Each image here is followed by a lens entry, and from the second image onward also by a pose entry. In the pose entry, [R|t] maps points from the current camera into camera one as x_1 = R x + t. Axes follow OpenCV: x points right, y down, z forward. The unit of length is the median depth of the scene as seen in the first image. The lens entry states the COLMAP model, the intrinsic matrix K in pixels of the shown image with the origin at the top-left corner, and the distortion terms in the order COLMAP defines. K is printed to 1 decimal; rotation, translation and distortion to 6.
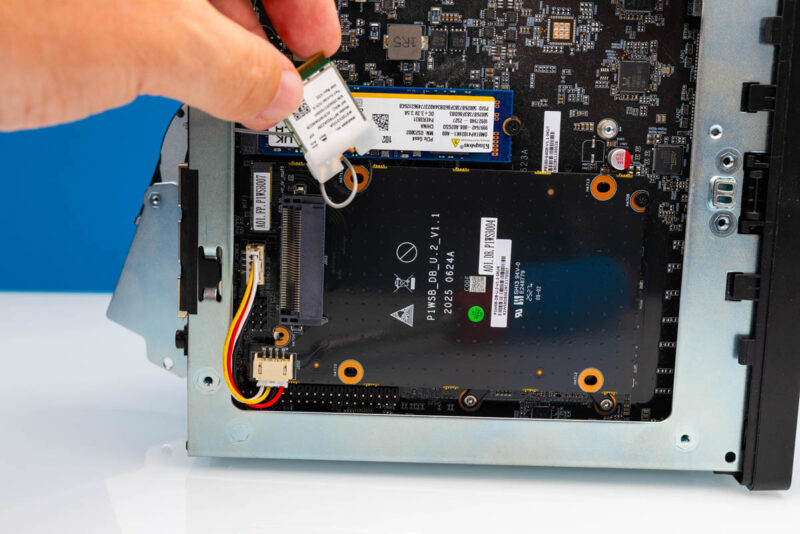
lens RADIAL K [[1218.6, 0, 401.2], [0, 1218.6, 275.6], [0, 0, 1]] dist [-0.024878, 0.000000]
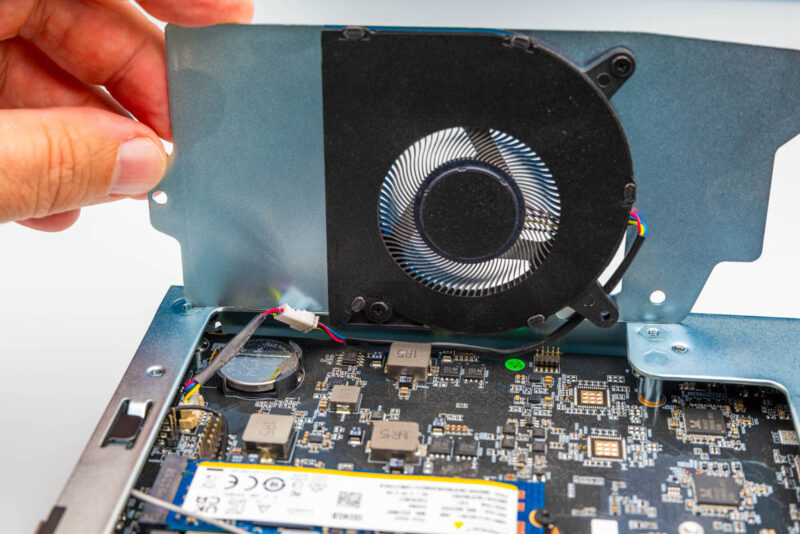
lens RADIAL K [[1218.6, 0, 408.2], [0, 1218.6, 267.6], [0, 0, 1]] dist [-0.024878, 0.000000]
pose [[0.997288, 0.023385, -0.069778, 0.060029], [-0.073567, 0.341891, -0.936856, 0.465304], [0.001948, 0.939449, 0.342684, 0.640241]]
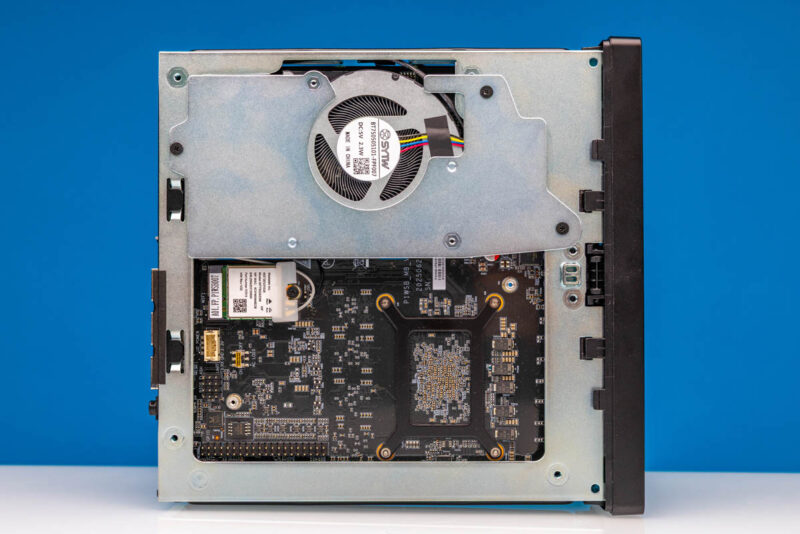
lens RADIAL K [[1218.6, 0, 399.3], [0, 1218.6, 268.8], [0, 0, 1]] dist [-0.024878, 0.000000]
pose [[0.999399, -0.034082, -0.006280, 0.089439], [0.032073, 0.978243, -0.204966, 0.183385], [0.013129, 0.204642, 0.978749, -0.267471]]
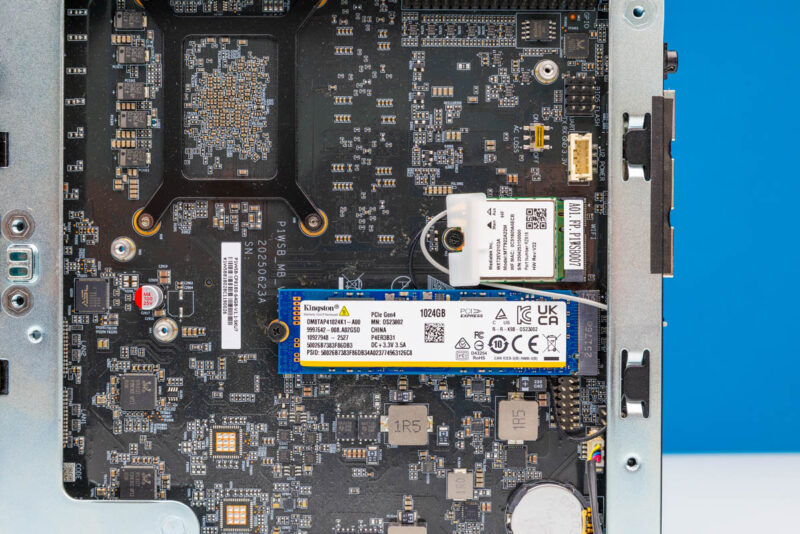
lens RADIAL K [[1218.6, 0, 407.0], [0, 1218.6, 263.9], [0, 0, 1]] dist [-0.024878, 0.000000]
pose [[-0.999597, 0.028403, -0.000132, 0.000418], [-0.027860, -0.981367, -0.190112, 0.081886], [-0.005529, -0.190032, 0.981762, 0.178943]]
